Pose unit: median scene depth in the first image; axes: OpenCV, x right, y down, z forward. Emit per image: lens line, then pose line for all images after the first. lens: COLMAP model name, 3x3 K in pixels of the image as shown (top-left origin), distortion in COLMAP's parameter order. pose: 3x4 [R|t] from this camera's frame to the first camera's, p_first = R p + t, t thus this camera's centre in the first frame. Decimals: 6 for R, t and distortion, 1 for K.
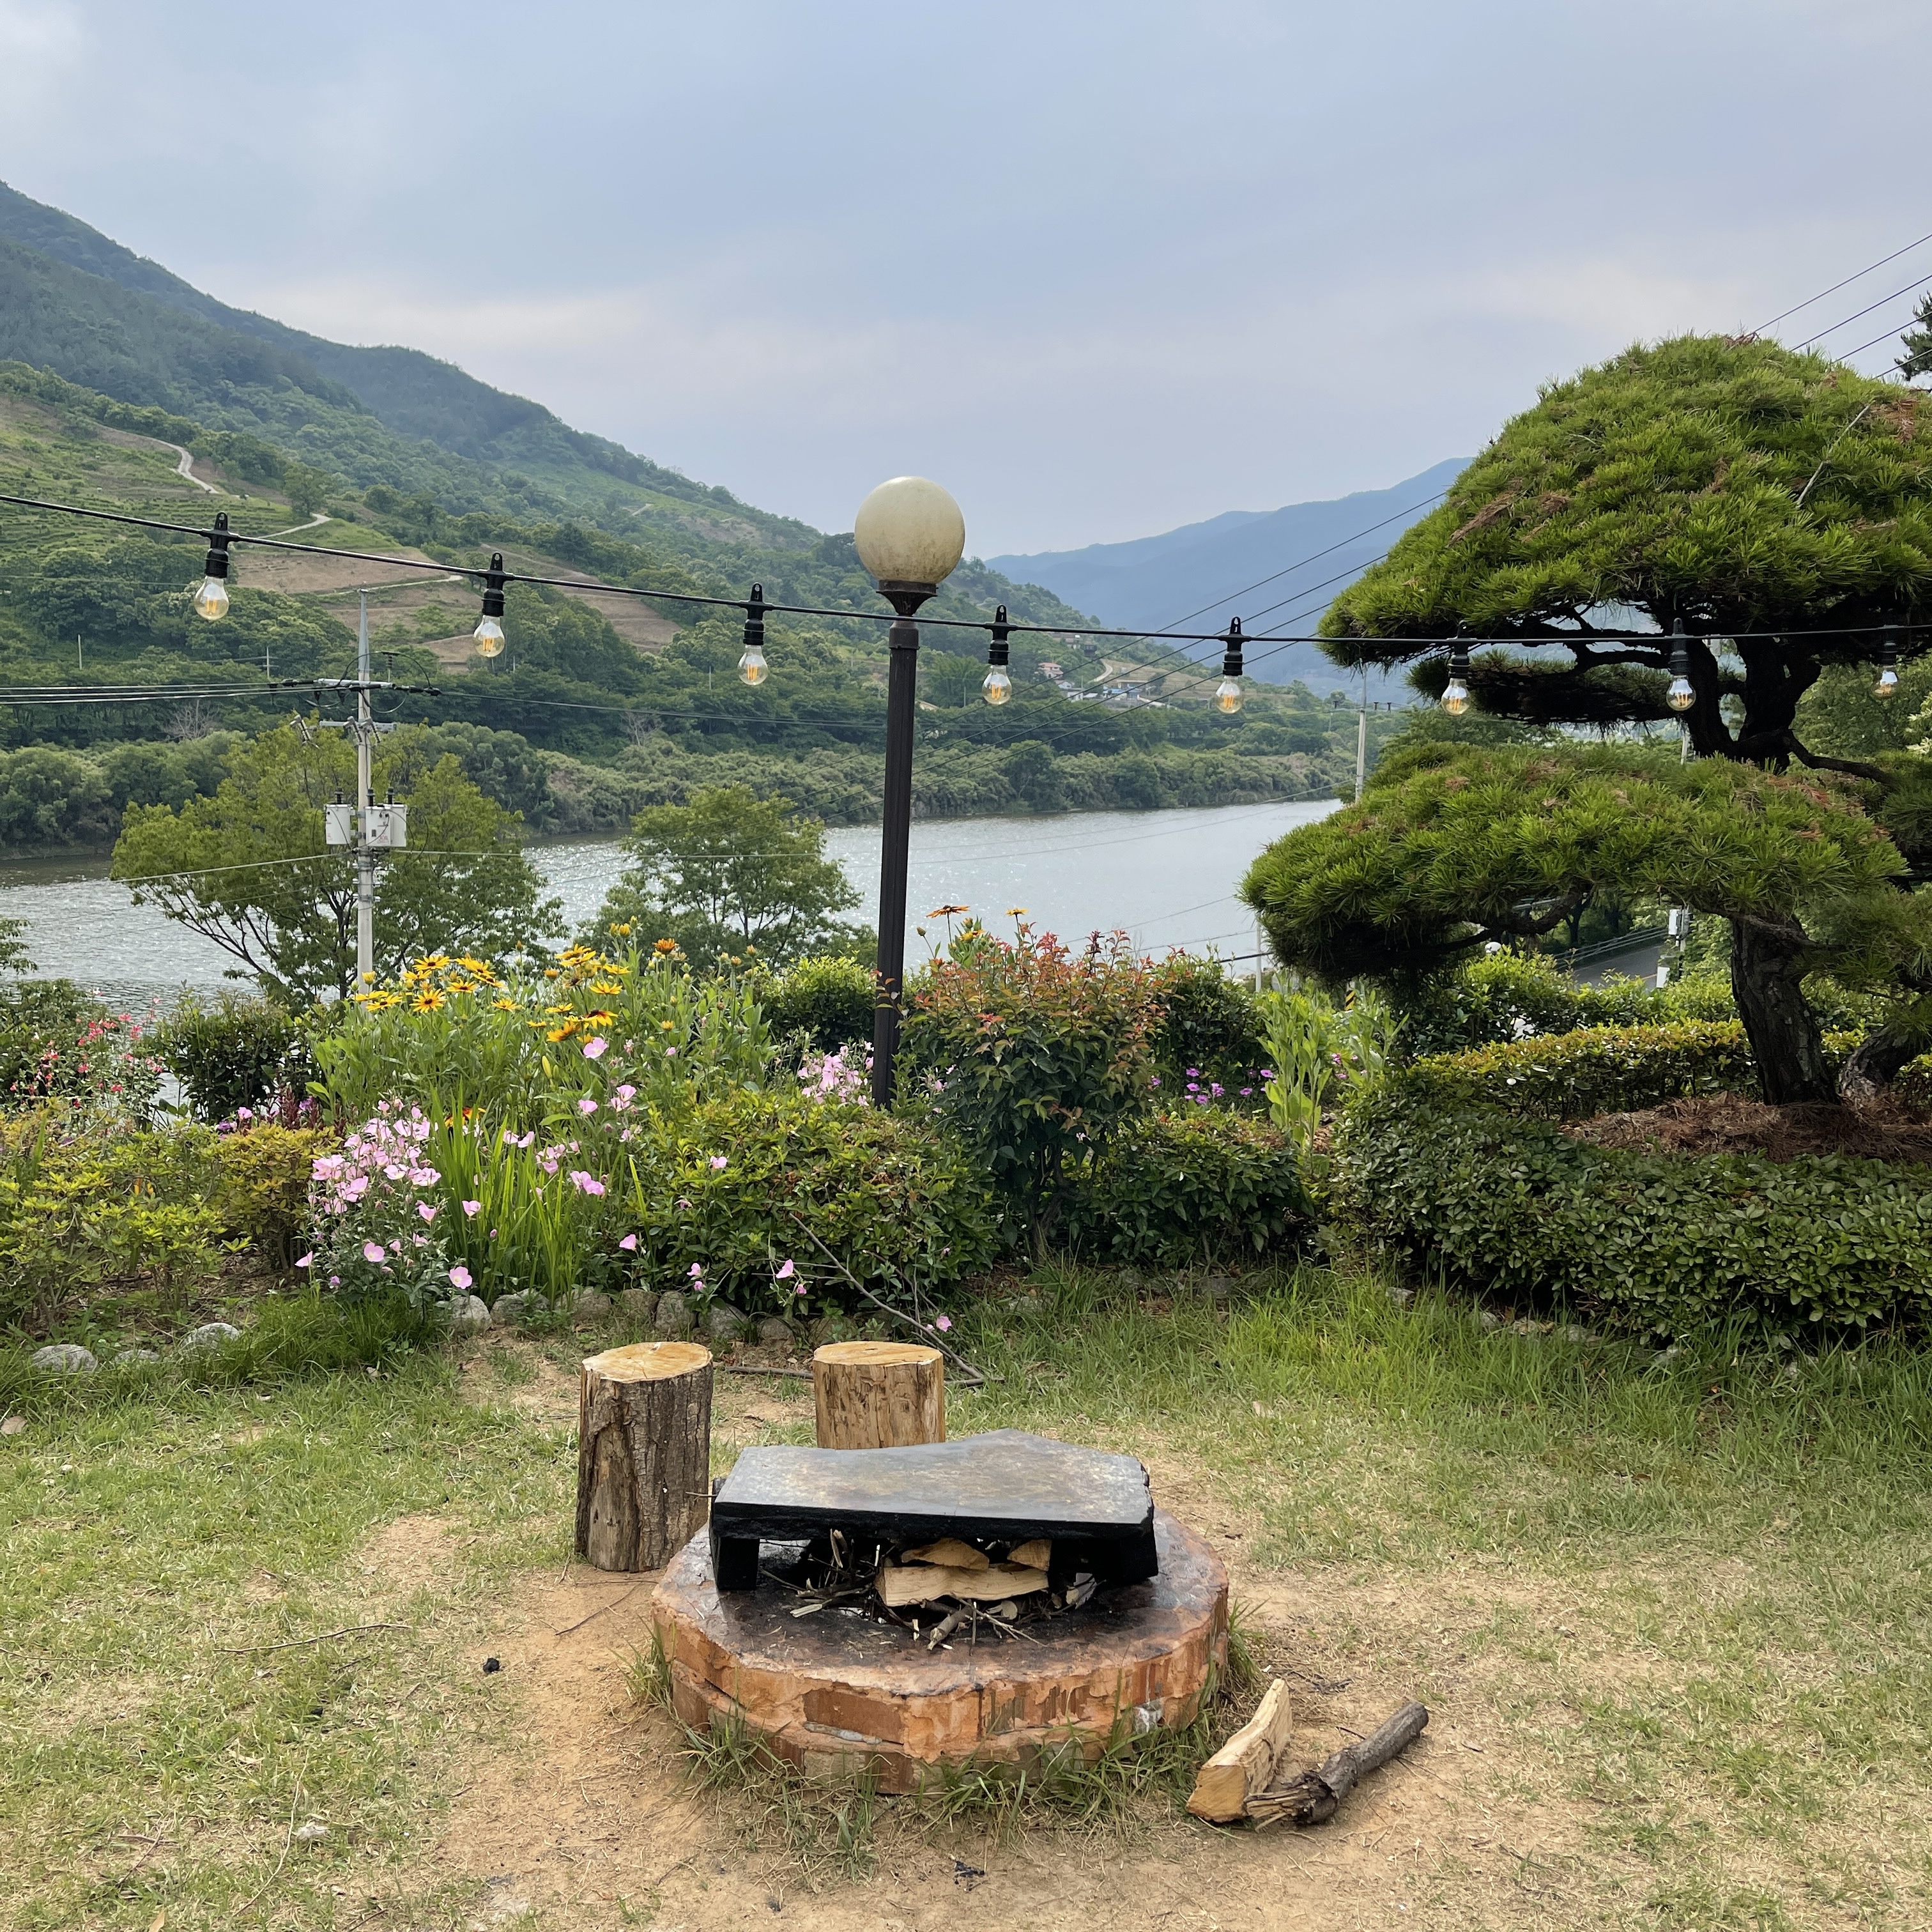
lens RADIAL K [[1945.7, 0, 970.2], [0, 1945.7, 977.6], [0, 0, 1]] dist [0.026987, 0.000000]
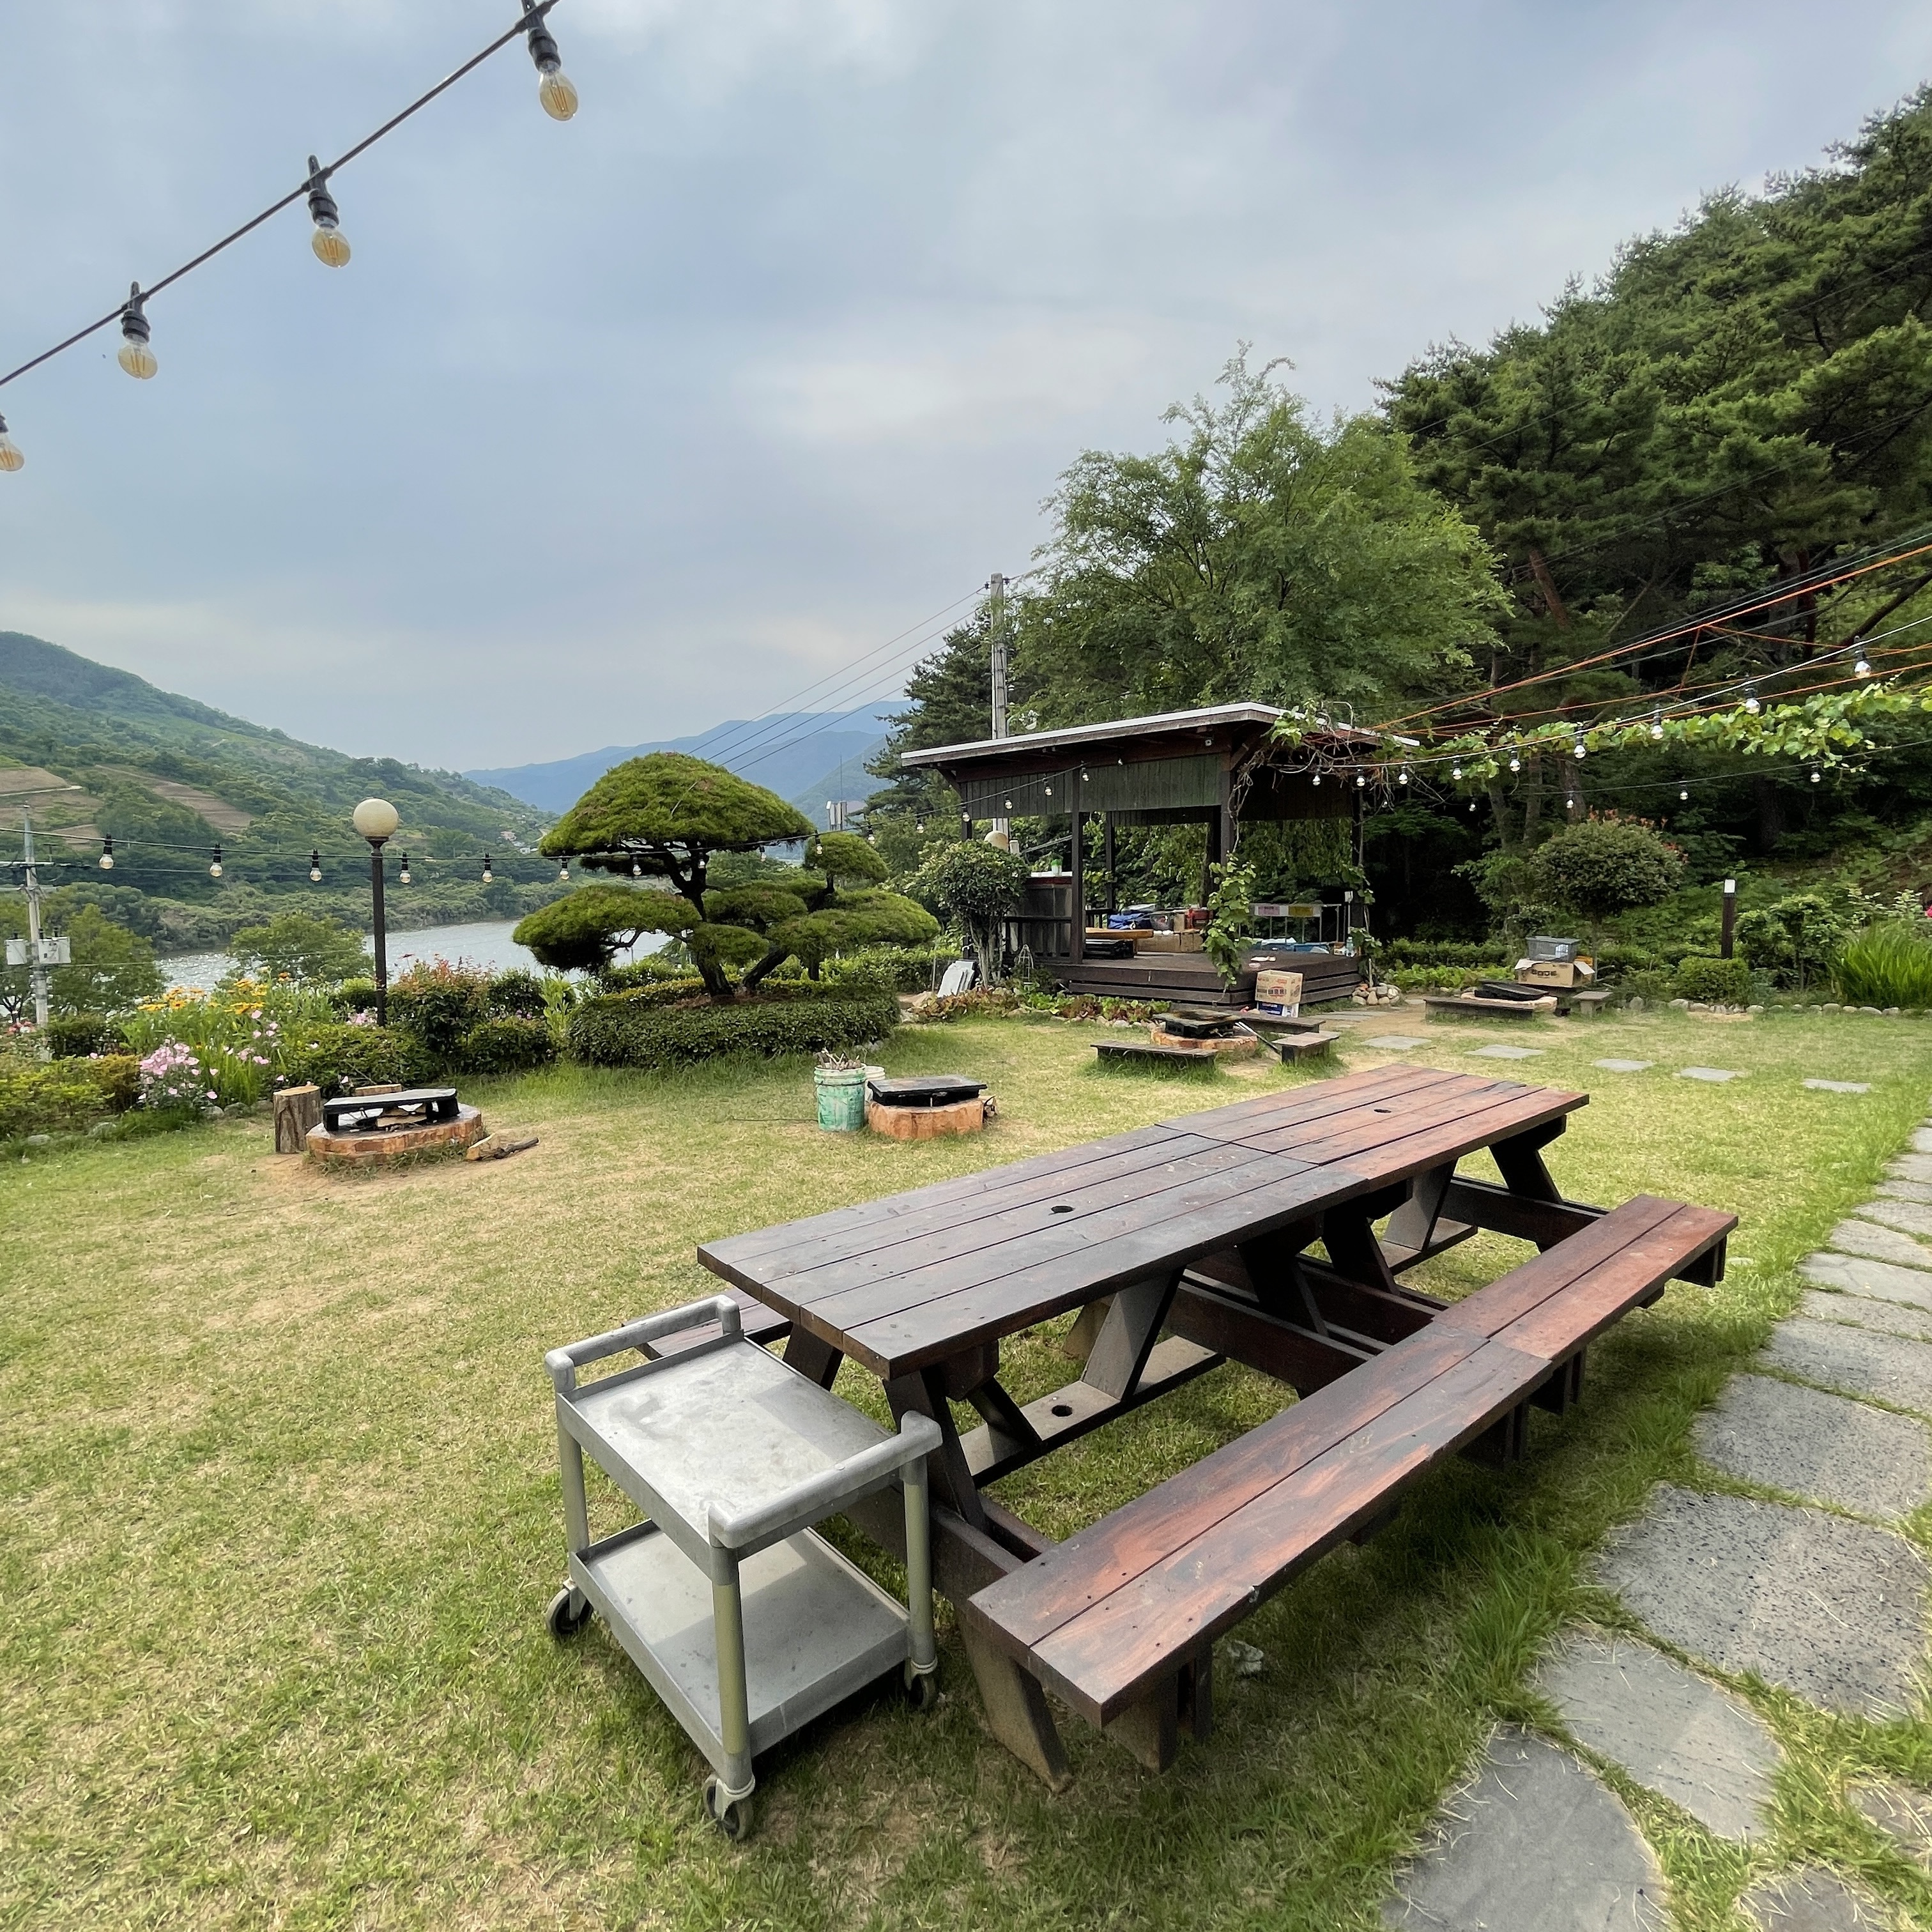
lens RADIAL K [[1039.3, 0, 960.3], [0, 1039.3, 954.6], [0, 0, 1]] dist [-0.012630, 0.004177]
pose [[0.900229, -0.075530, 0.428816, 0.069643], [0.091624, 0.995649, -0.016980, 0.063601], [-0.425668, 0.054575, 0.903232, -0.665315]]
